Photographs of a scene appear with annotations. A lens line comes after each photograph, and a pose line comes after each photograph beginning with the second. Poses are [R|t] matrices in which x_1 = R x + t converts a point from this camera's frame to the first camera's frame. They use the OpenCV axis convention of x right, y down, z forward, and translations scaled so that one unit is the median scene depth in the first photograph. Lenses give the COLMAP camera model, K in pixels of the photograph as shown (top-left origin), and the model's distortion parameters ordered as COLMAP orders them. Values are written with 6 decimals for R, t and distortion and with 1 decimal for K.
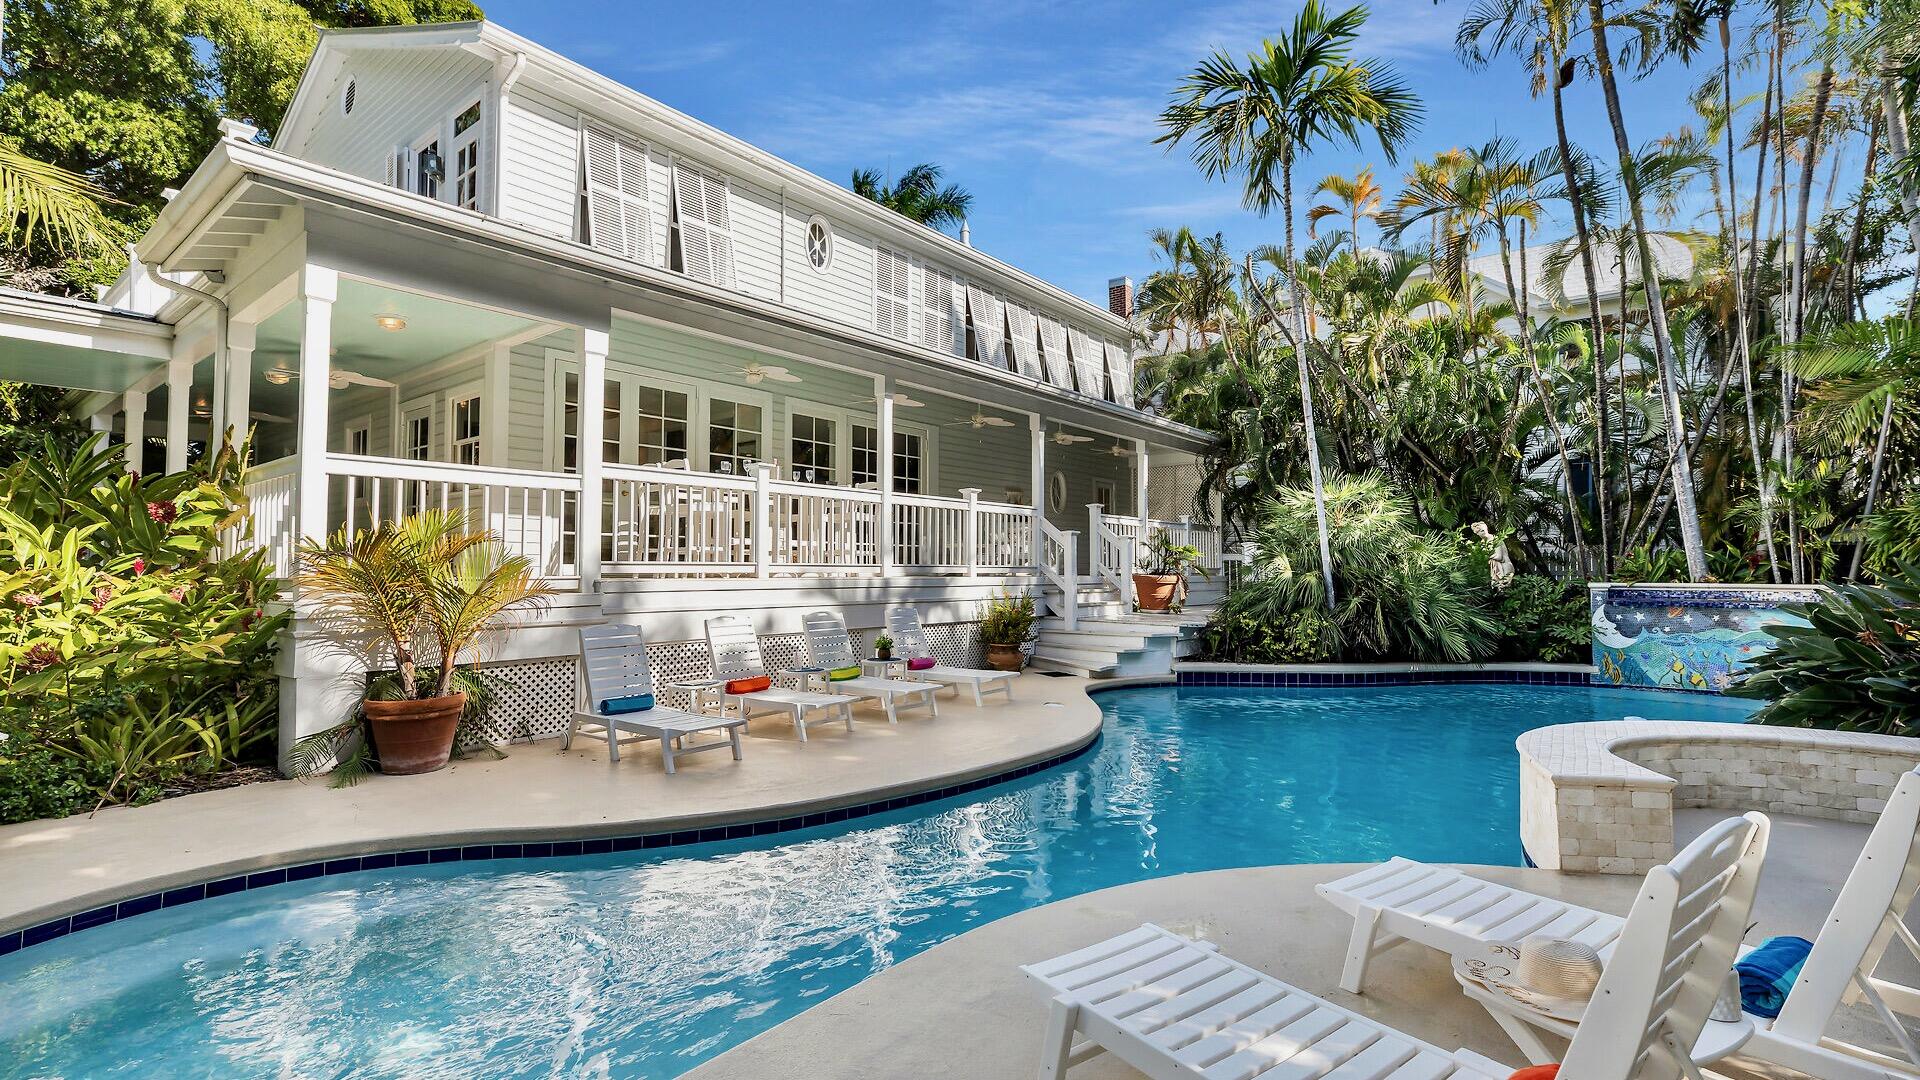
lens RADIAL K [[890.2, 0, 960.0], [0, 890.2, 540.0], [0, 0, 1]] dist [0.005348, 0.000064]
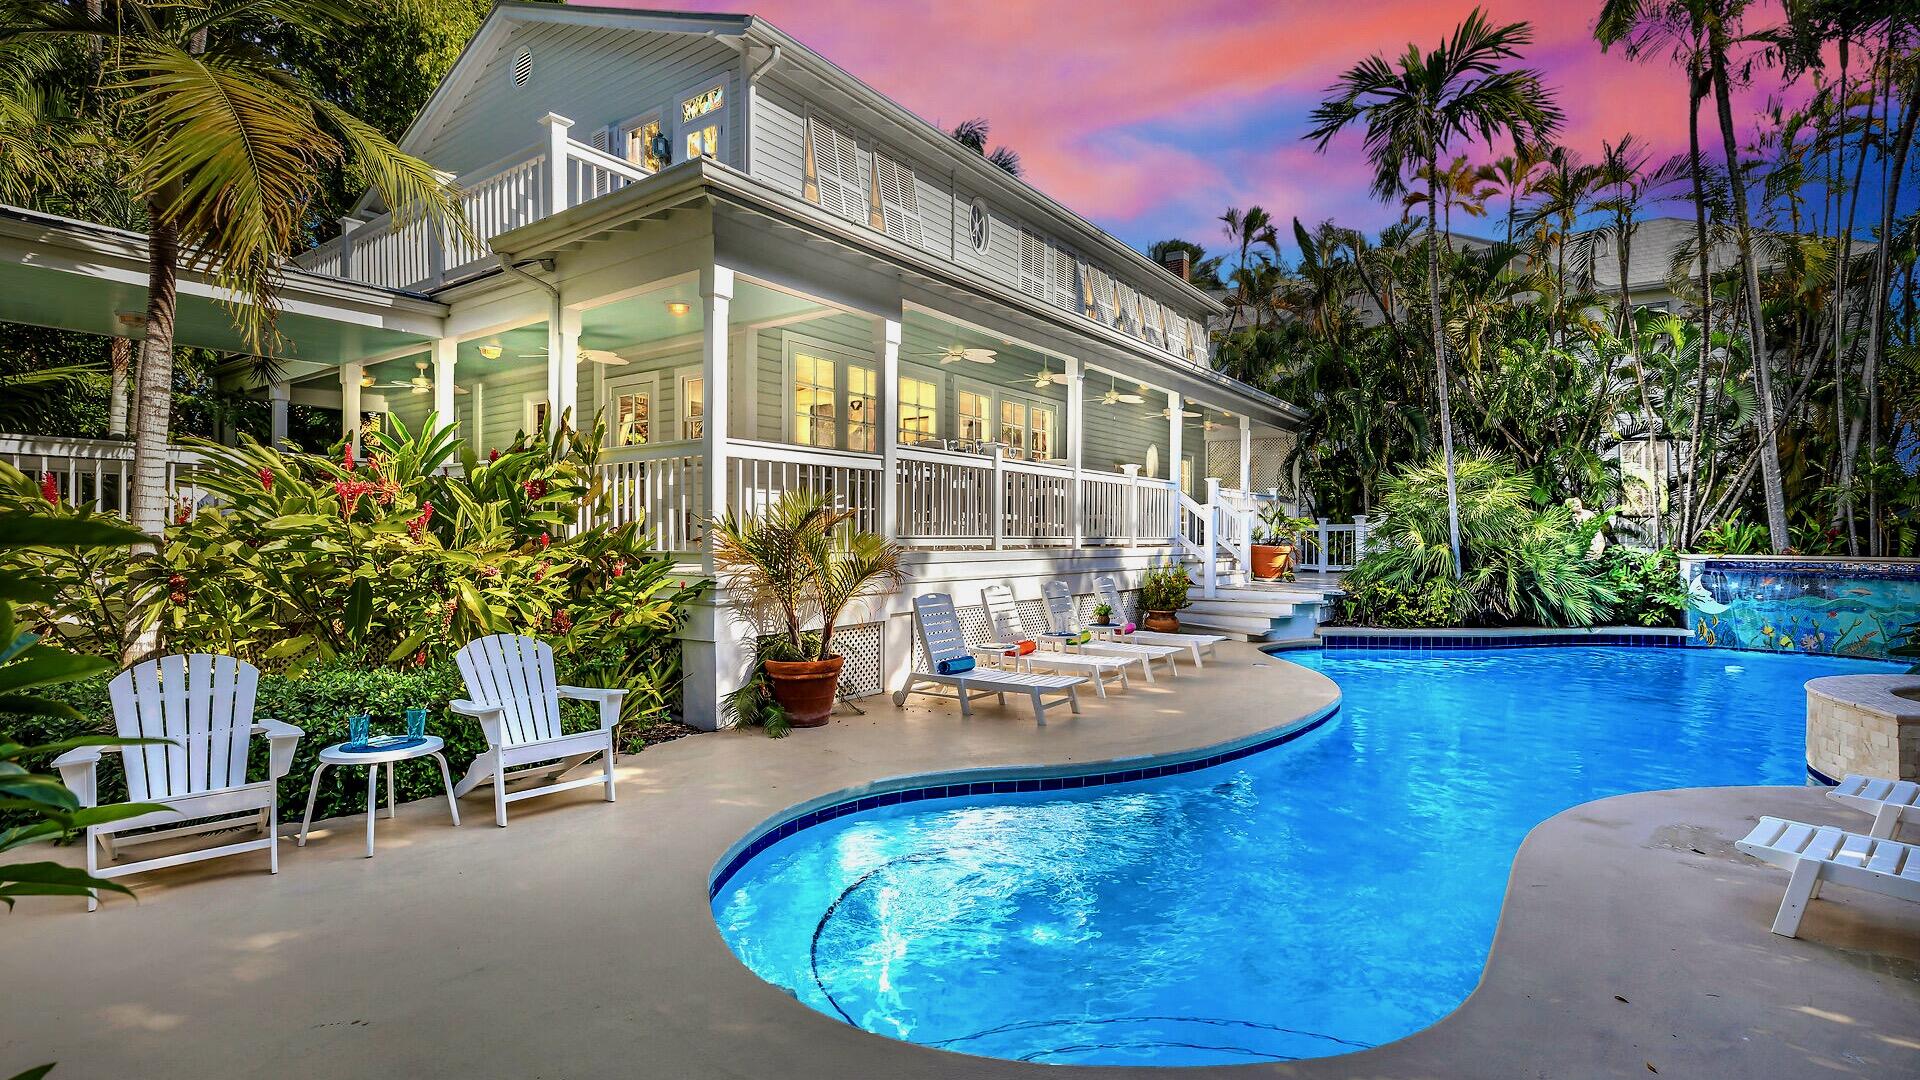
lens RADIAL K [[909.8, 0, 960.0], [0, 909.8, 540.0], [0, 0, 1]] dist [0.011428, 0.000353]
pose [[0.998239, 0.003492, 0.059218, -0.262937], [-0.005868, 0.999182, 0.039999, -0.010379], [-0.059030, -0.040276, 0.997443, -0.076225]]
